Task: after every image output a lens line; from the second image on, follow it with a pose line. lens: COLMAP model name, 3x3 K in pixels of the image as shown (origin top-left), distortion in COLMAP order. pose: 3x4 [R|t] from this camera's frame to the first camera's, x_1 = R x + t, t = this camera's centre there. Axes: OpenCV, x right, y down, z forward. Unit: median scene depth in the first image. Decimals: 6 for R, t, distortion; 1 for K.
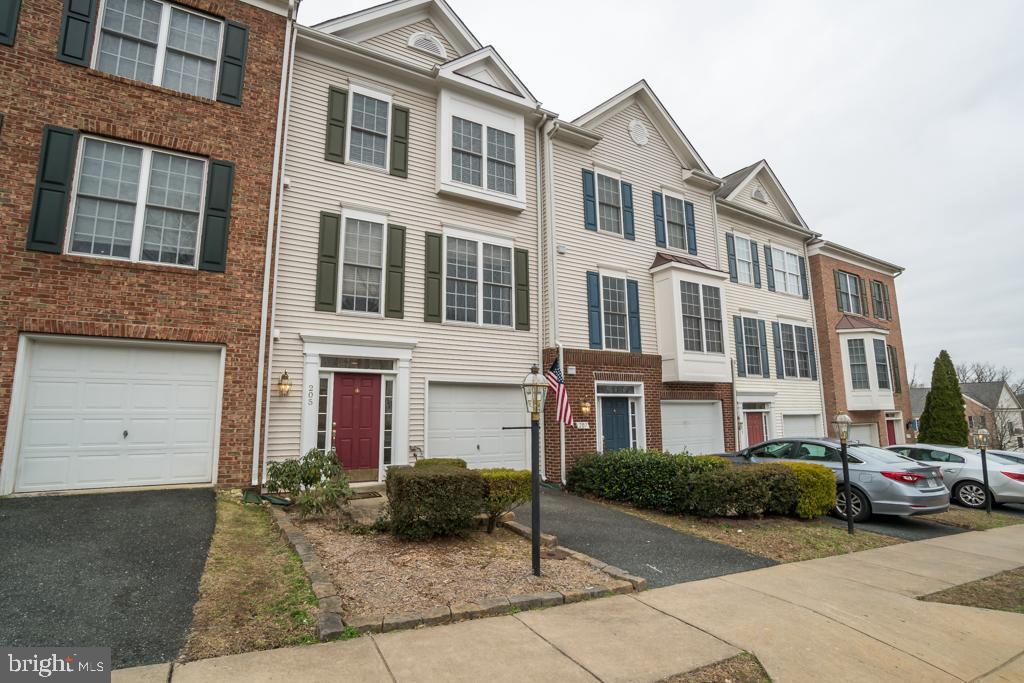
lens RADIAL K [[477.5, 0, 512.0], [0, 477.5, 341.5], [0, 0, 1]] dist [-0.066061, 0.018268]
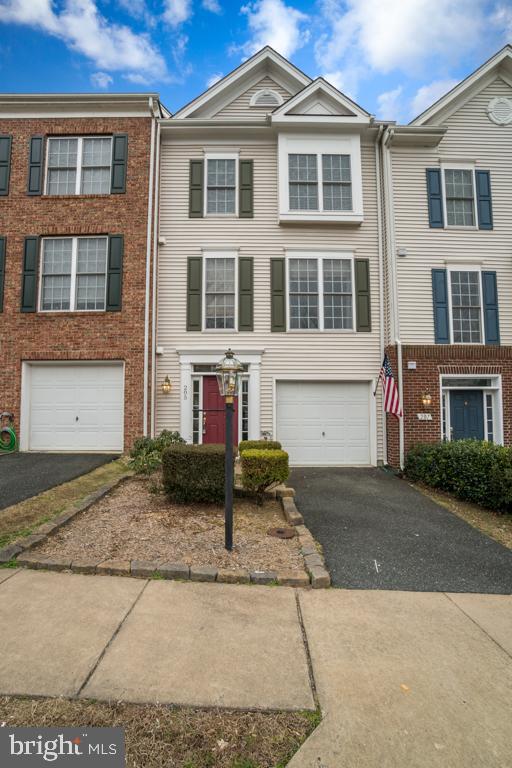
lens RADIAL K [[358.1, 0, 263.5], [0, 358.1, 389.6], [0, 0, 1]] dist [-0.066061, 0.018268]
pose [[0.875992, -0.023010, -0.481776, 0.239141], [0.069543, 0.994450, 0.078952, 0.032075], [0.477285, -0.102665, 0.872731, 0.164686]]
